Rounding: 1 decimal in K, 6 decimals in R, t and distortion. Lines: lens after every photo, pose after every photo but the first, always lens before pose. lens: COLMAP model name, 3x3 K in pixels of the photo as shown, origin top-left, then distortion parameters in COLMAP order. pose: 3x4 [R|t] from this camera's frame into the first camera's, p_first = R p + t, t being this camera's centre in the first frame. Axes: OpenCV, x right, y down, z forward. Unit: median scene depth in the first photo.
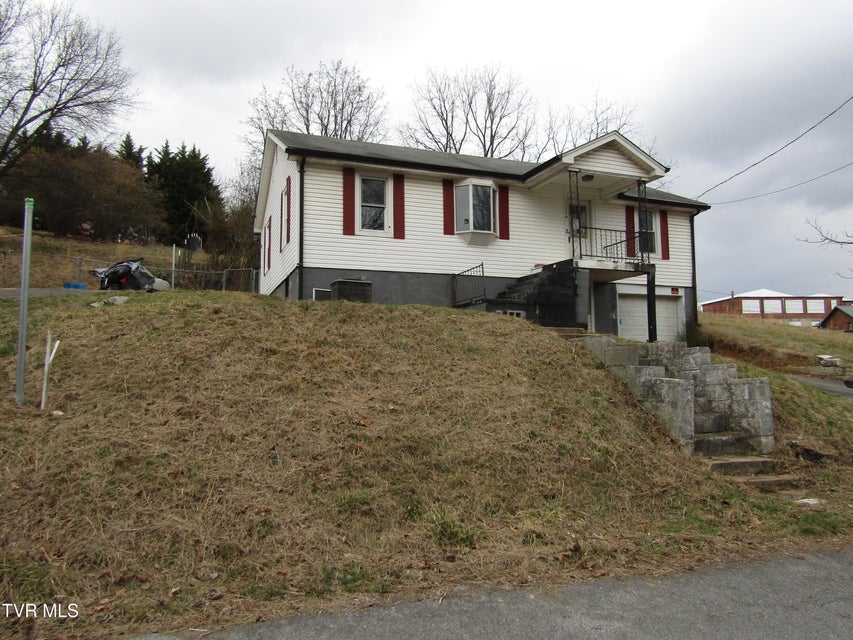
lens RADIAL K [[595.4, 0, 426.5], [0, 595.4, 320.0], [0, 0, 1]] dist [-0.000567, 0.000807]
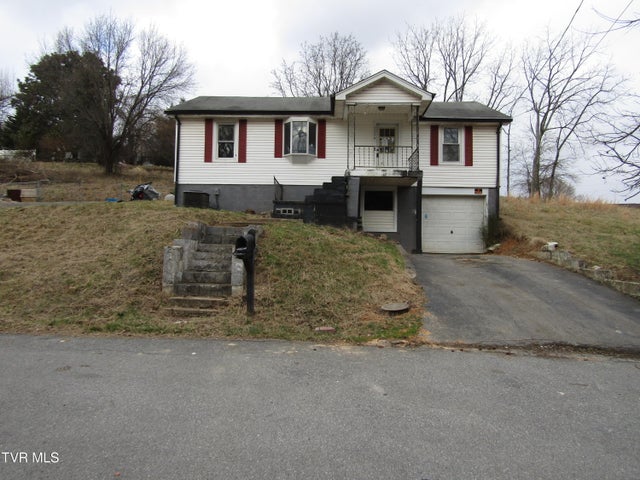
lens RADIAL K [[446.7, 0, 320.0], [0, 446.7, 240.0], [0, 0, 1]] dist [-0.000567, 0.000807]
pose [[0.922352, 0.008447, -0.386258, 0.561201], [0.006293, 0.999300, 0.036881, 0.018745], [0.386299, -0.036448, 0.921653, 0.025095]]
